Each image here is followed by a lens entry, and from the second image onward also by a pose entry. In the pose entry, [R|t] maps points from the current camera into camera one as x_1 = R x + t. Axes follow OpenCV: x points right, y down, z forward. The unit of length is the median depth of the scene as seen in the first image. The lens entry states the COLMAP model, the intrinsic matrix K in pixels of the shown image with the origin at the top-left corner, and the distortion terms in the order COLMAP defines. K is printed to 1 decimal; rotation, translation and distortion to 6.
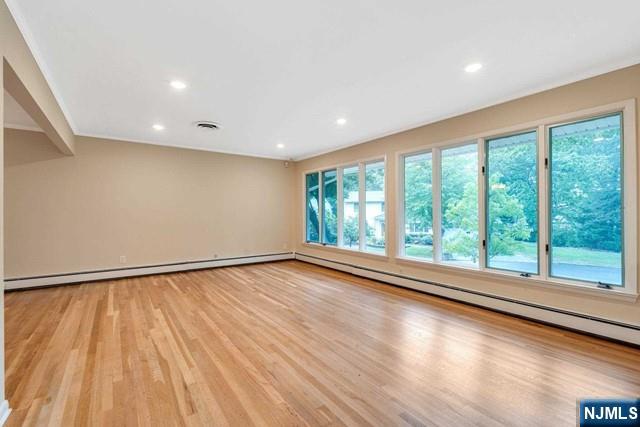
lens RADIAL K [[286.0, 0, 318.9], [0, 286.0, 216.1], [0, 0, 1]] dist [-0.000618, 0.000016]
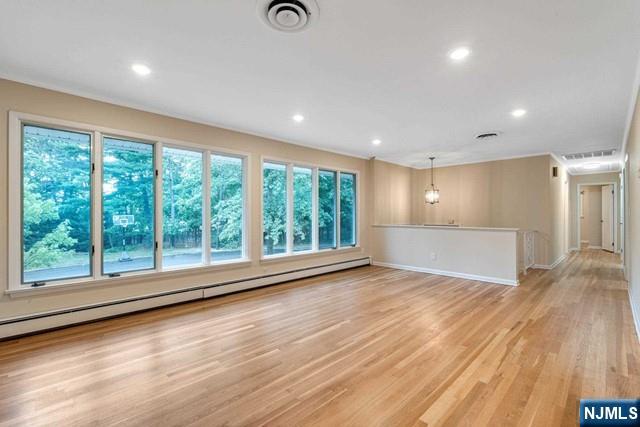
lens RADIAL K [[290.0, 0, 320.0], [0, 290.0, 213.5], [0, 0, 1]] dist [-0.001914, -0.000633]
pose [[-0.161504, 0.006878, 0.986848, -1.053848], [0.014087, 0.999890, -0.004663, -0.013033], [-0.986772, 0.013148, -0.161583, 1.300015]]
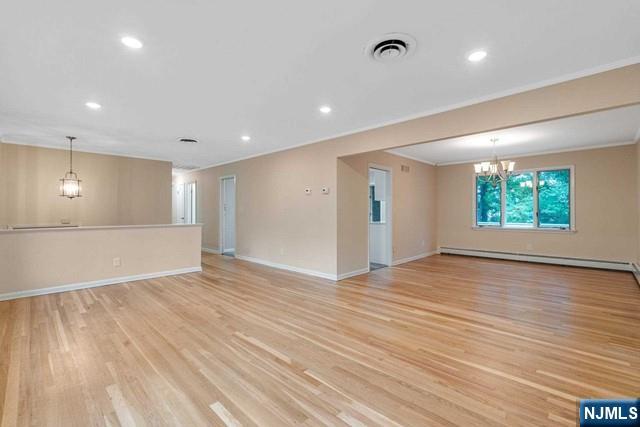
lens RADIAL K [[283.2, 0, 319.7], [0, 283.2, 210.1], [0, 0, 1]] dist [-0.000636, 0.000214]
pose [[-0.983905, 0.004604, -0.178634, -0.210069], [0.003098, 0.999957, 0.008713, -0.023910], [0.178667, 0.008019, -0.983877, 1.905780]]
